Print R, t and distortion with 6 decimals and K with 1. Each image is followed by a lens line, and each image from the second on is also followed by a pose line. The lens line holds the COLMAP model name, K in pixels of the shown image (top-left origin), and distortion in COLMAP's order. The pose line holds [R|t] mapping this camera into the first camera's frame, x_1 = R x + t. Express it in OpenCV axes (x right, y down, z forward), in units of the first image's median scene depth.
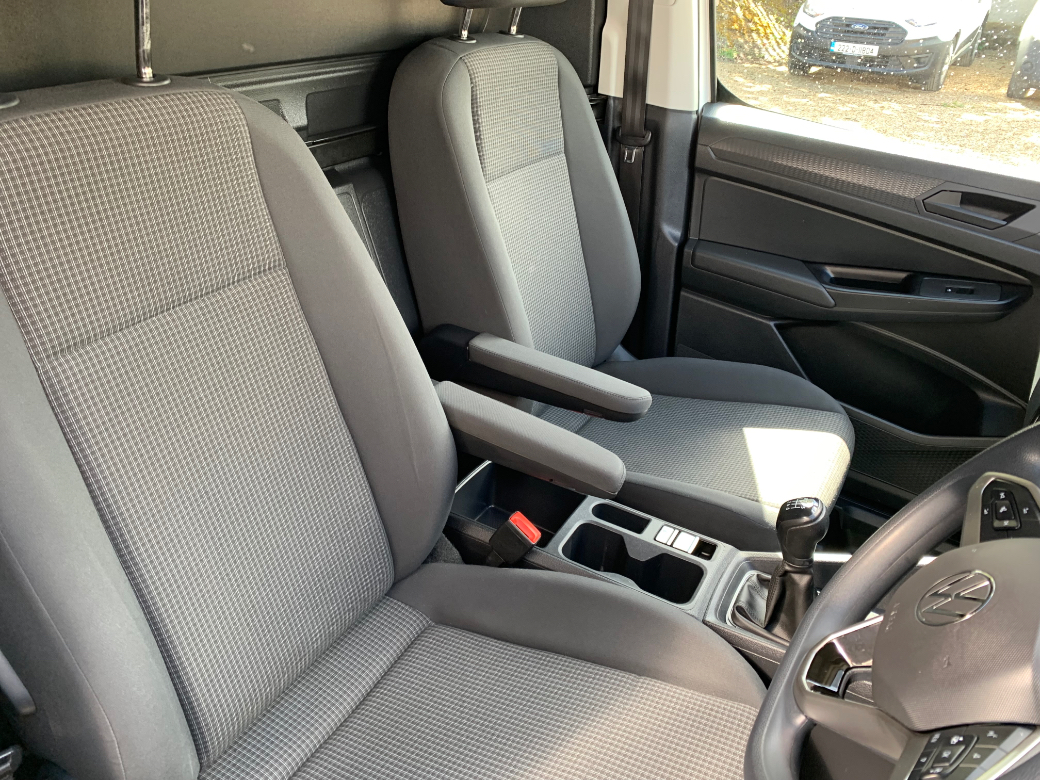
lens RADIAL K [[792.9, 0, 495.3], [0, 792.9, 384.5], [0, 0, 1]] dist [0.009562, -0.003951]
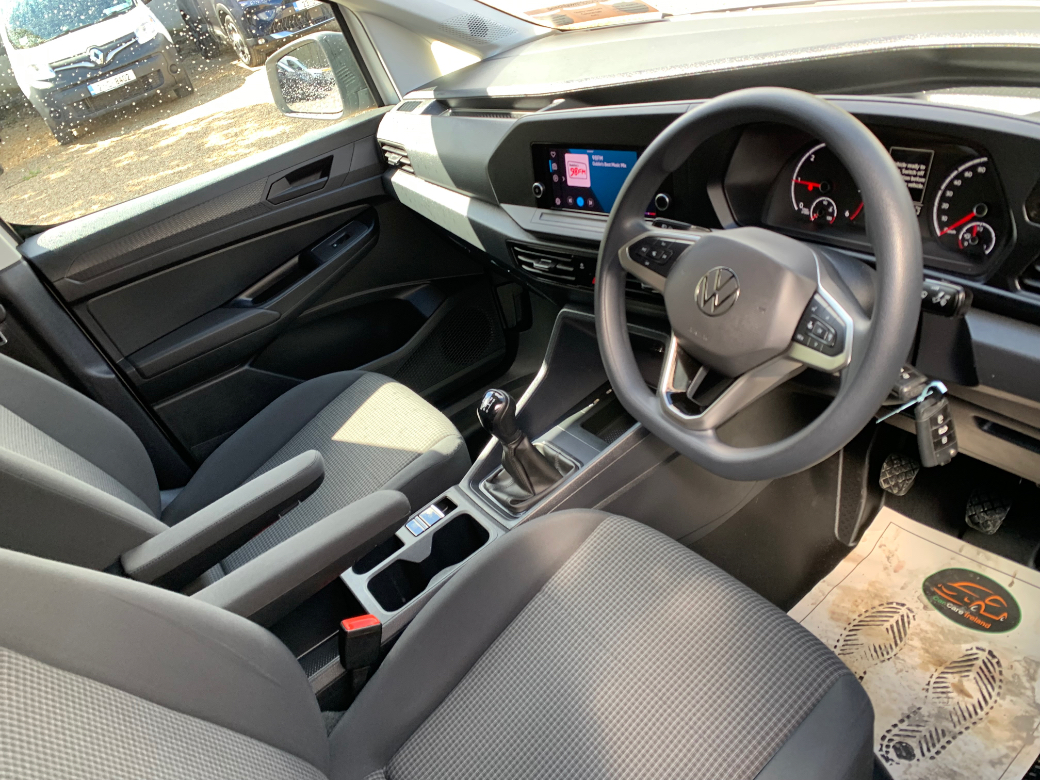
lens RADIAL K [[783.3, 0, 520.0], [0, 783.3, 390.0], [0, 0, 1]] dist [0.126368, -0.214953]
pose [[0.372714, -0.653454, 0.658849, -0.261099], [0.692338, 0.668572, 0.271438, -0.106360], [-0.617860, 0.354978, 0.701598, 0.069466]]
